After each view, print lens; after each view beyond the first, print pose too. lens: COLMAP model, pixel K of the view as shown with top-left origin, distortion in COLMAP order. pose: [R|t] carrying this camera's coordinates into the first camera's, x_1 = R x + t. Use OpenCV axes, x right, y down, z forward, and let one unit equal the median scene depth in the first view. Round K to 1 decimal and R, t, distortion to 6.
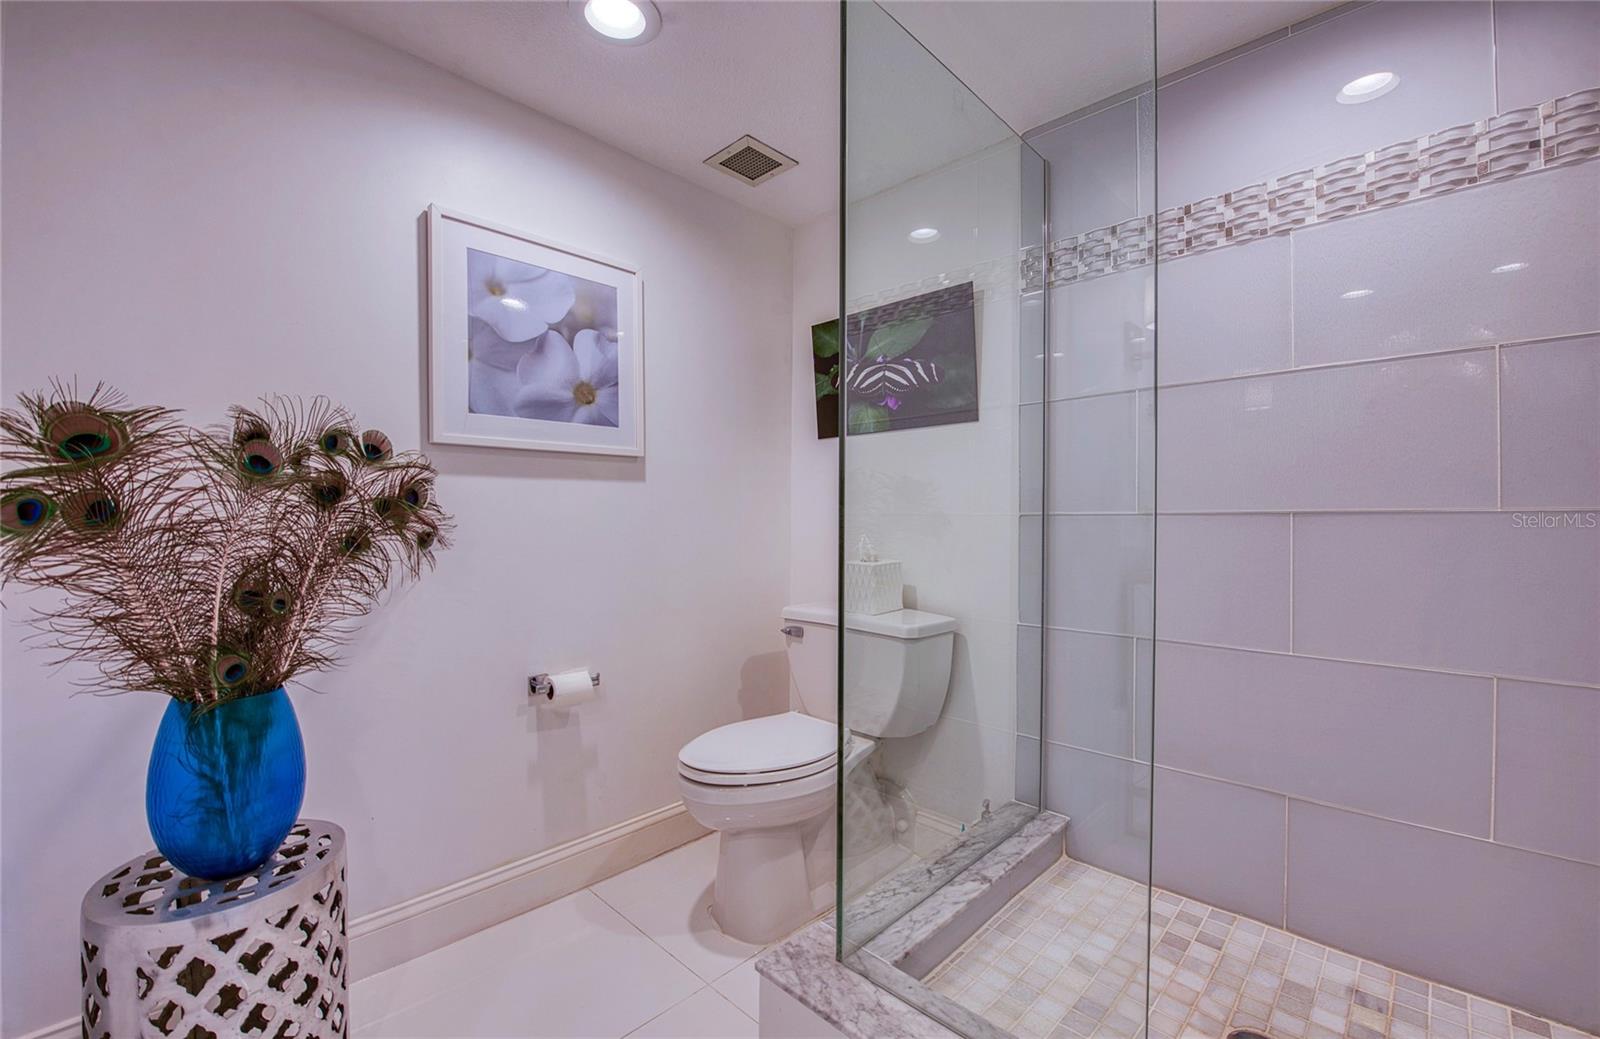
lens RADIAL K [[659.4, 0, 782.9], [0, 659.4, 525.8], [0, 0, 1]] dist [-0.020651, -0.000452]
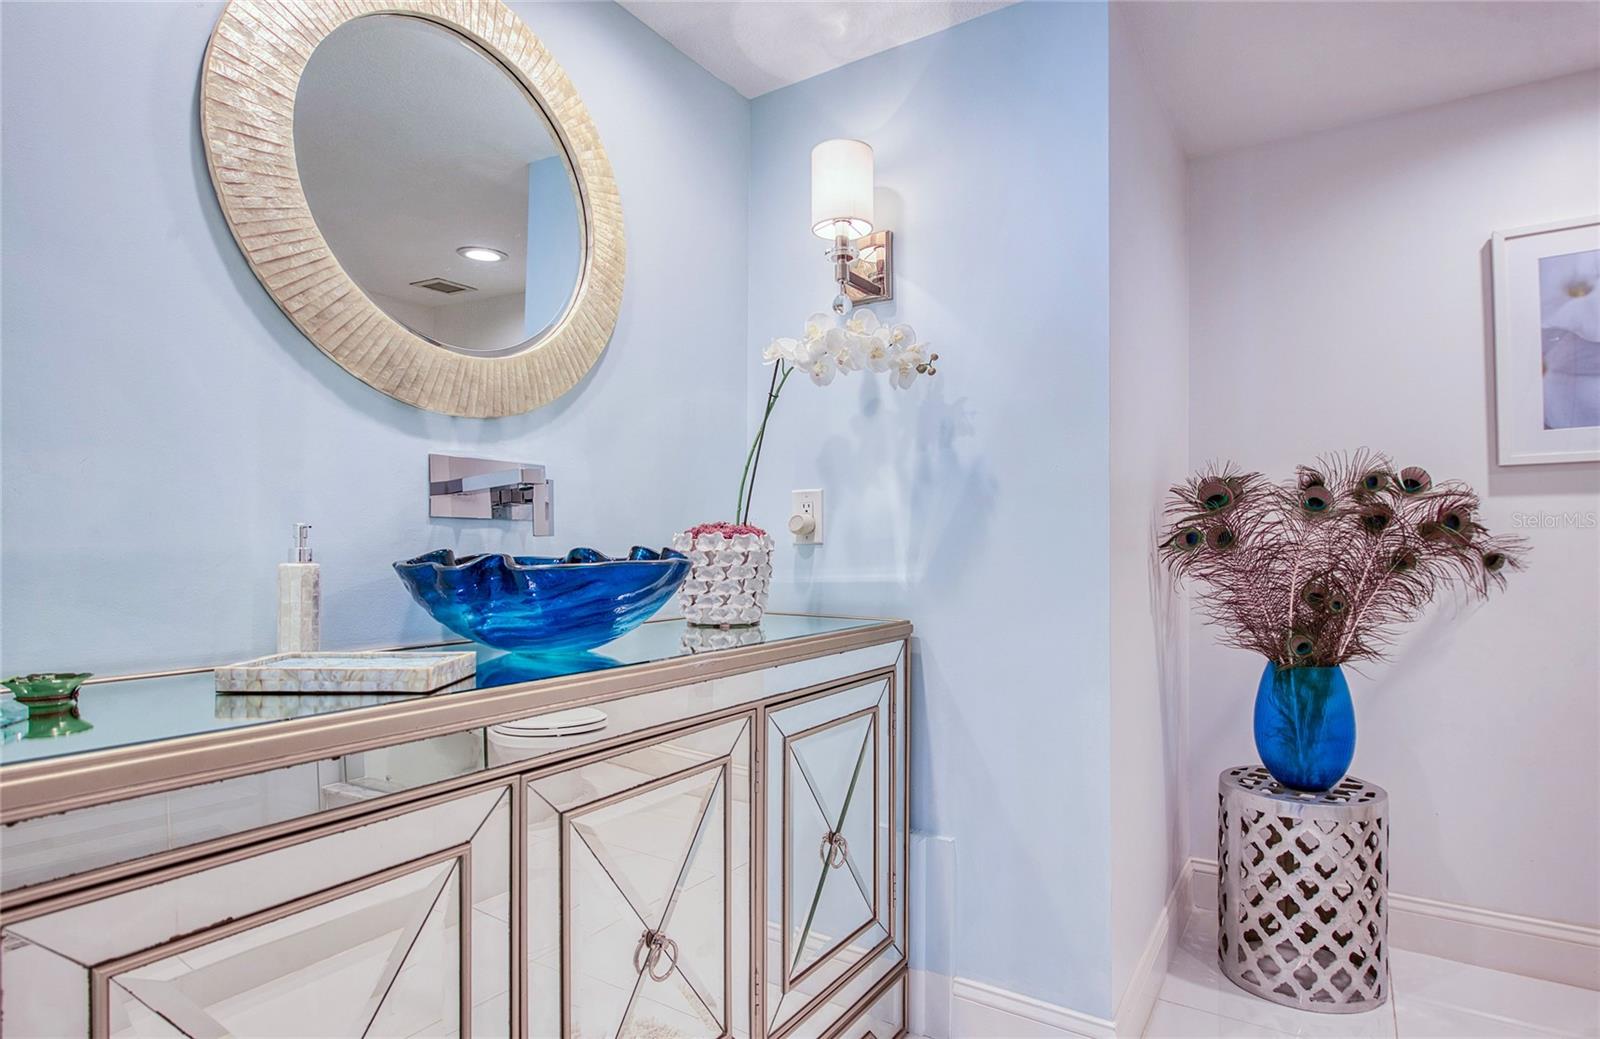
lens RADIAL K [[836.9, 0, 792.9], [0, 836.9, 529.7], [0, 0, 1]] dist [-0.011780, 0.000786]
pose [[0.188758, -0.019311, -0.981834, 0.720965], [-0.004755, 0.999777, -0.020578, 0.005417], [0.982012, 0.008553, 0.188624, -0.440274]]
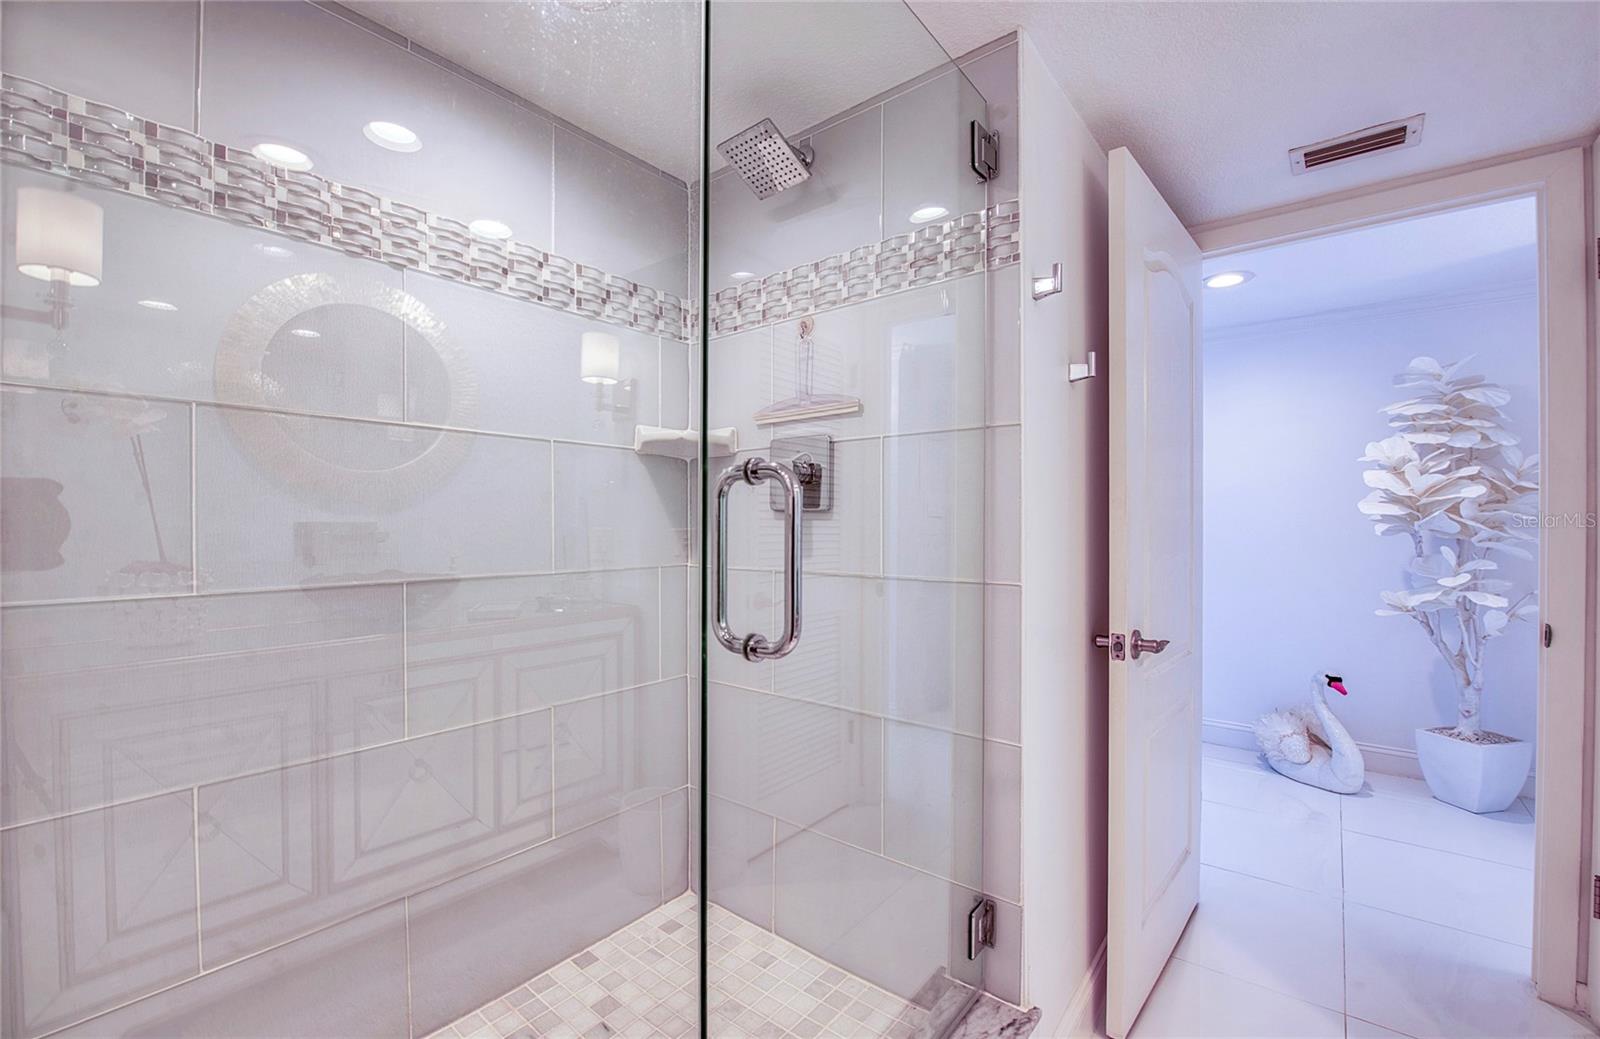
lens RADIAL K [[659.4, 0, 796.0], [0, 659.4, 528.4], [0, 0, 1]] dist [-0.020651, -0.000452]
pose [[-0.090553, -0.010233, 0.995839, -0.190093], [0.003539, 0.999938, 0.010597, -0.116805], [-0.995885, 0.004484, -0.090512, 0.617659]]
